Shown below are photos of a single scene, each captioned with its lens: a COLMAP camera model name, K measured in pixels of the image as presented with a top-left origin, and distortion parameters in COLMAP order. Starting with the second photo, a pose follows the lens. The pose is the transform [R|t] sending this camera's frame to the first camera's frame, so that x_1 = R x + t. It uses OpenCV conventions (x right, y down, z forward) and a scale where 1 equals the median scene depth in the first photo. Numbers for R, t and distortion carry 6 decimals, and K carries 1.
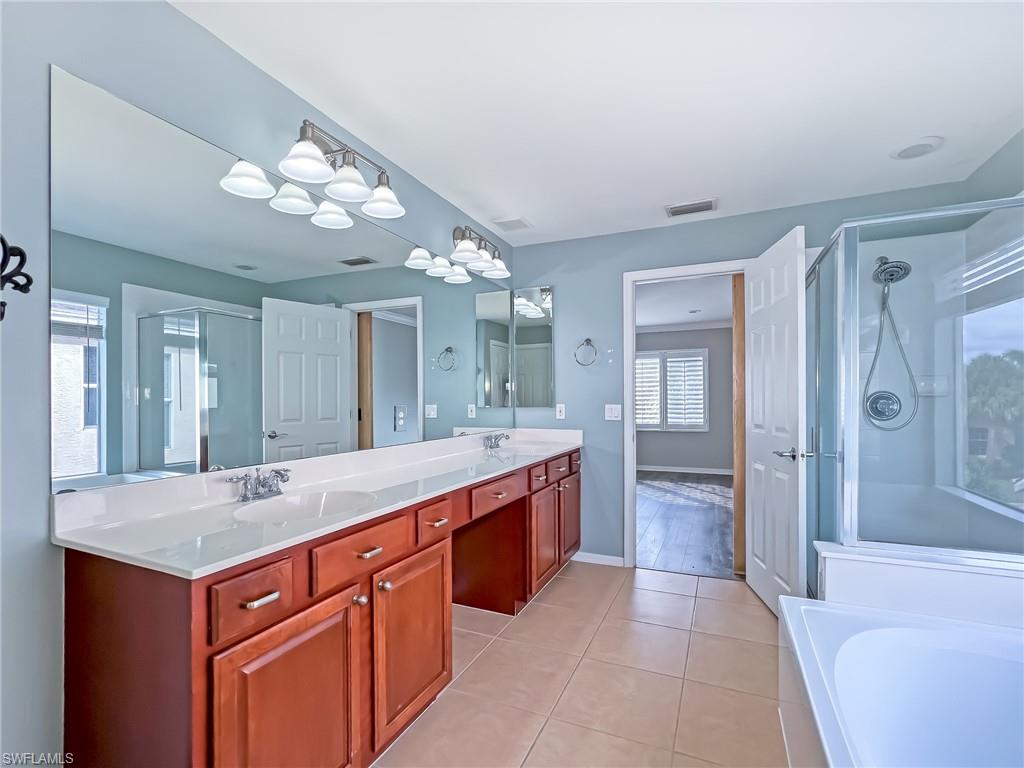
lens RADIAL K [[459.3, 0, 510.8], [0, 459.3, 386.4], [0, 0, 1]] dist [-0.028879, 0.012936]
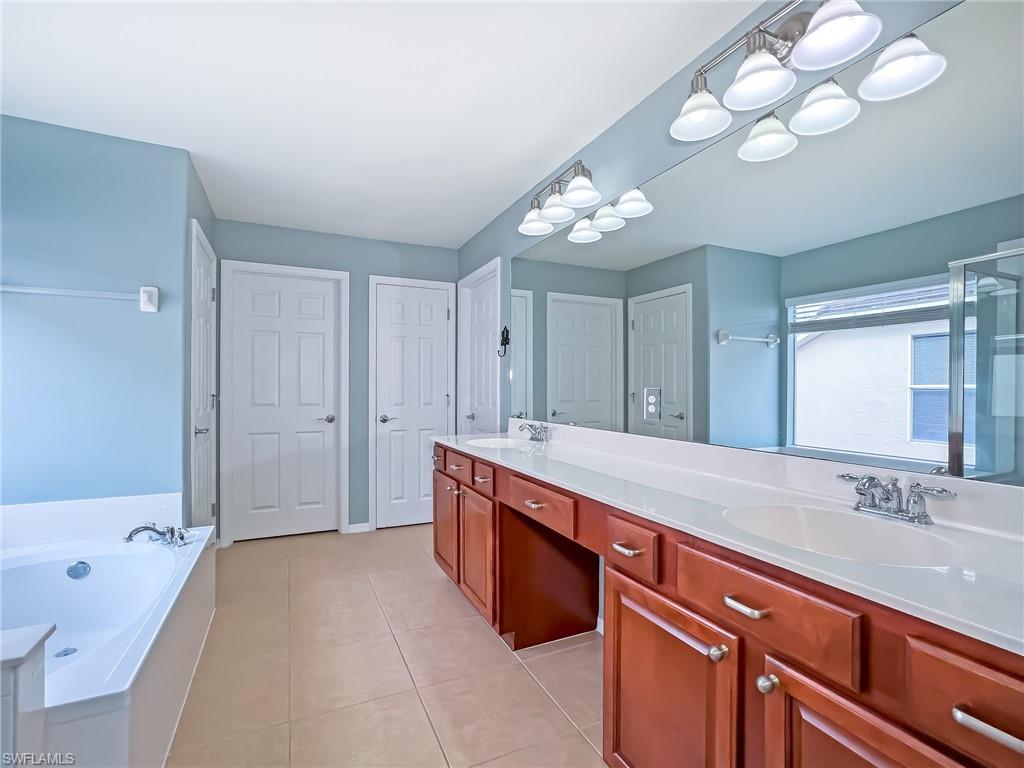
lens RADIAL K [[459.3, 0, 510.8], [0, 459.3, 386.4], [0, 0, 1]] dist [-0.028879, 0.012936]
pose [[-0.644081, -0.001347, -0.764956, 0.625056], [0.016569, 0.999739, -0.015711, 0.057237], [0.764778, -0.022794, -0.643891, 1.567121]]
